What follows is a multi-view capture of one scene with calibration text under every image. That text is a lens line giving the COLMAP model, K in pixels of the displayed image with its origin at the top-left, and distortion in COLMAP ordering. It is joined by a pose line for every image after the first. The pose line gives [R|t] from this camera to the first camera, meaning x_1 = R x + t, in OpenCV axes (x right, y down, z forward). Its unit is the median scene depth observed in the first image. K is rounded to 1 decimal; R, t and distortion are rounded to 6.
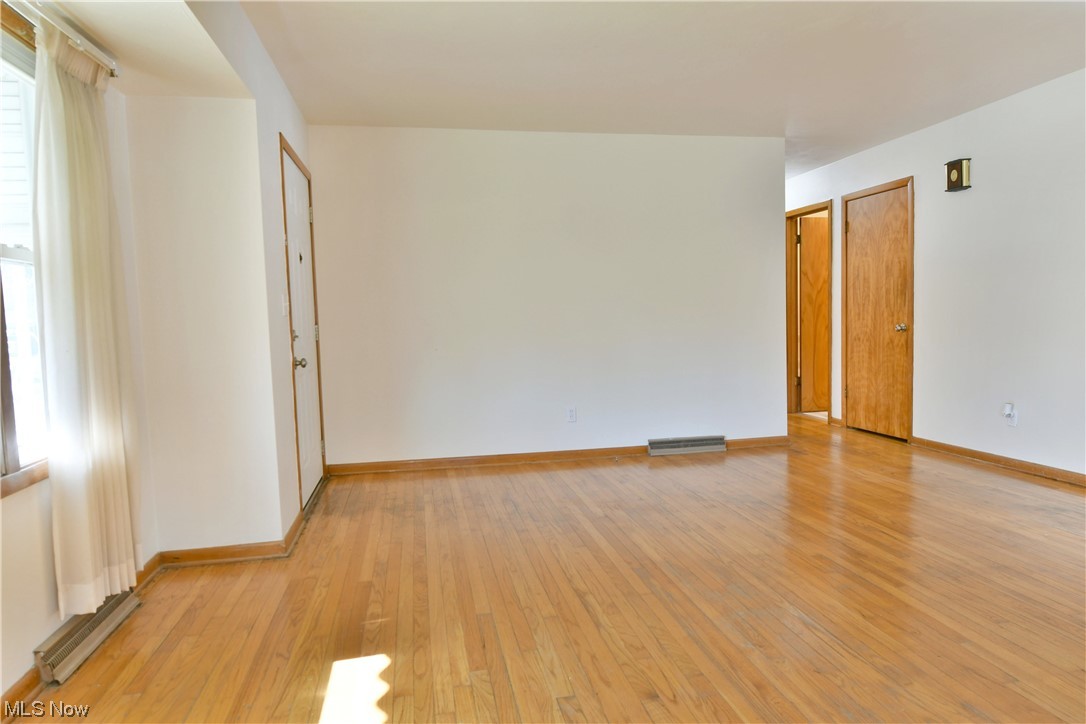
lens RADIAL K [[668.6, 0, 535.8], [0, 668.6, 367.6], [0, 0, 1]] dist [-0.008318, -0.007087]
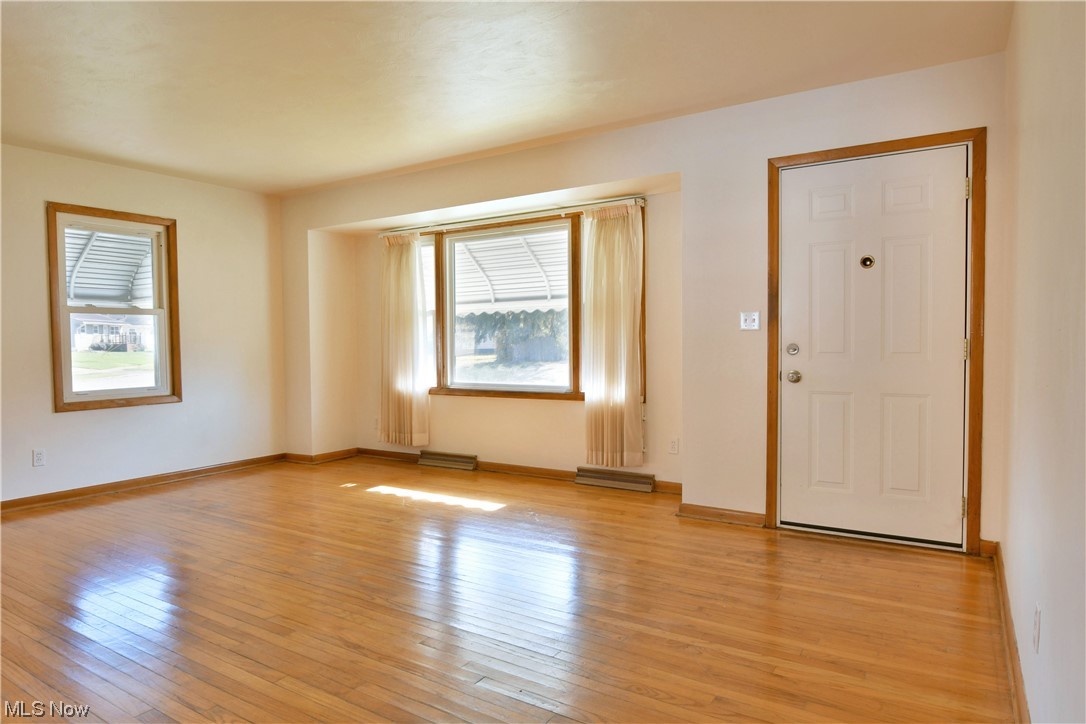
lens RADIAL K [[668.6, 0, 537.2], [0, 668.6, 365.0], [0, 0, 1]] dist [-0.008318, -0.007087]
pose [[-0.680328, 0.063319, -0.730167, 0.464048], [-0.026100, 0.993536, 0.110476, -0.091595], [0.732443, 0.094217, -0.674278, 1.021678]]
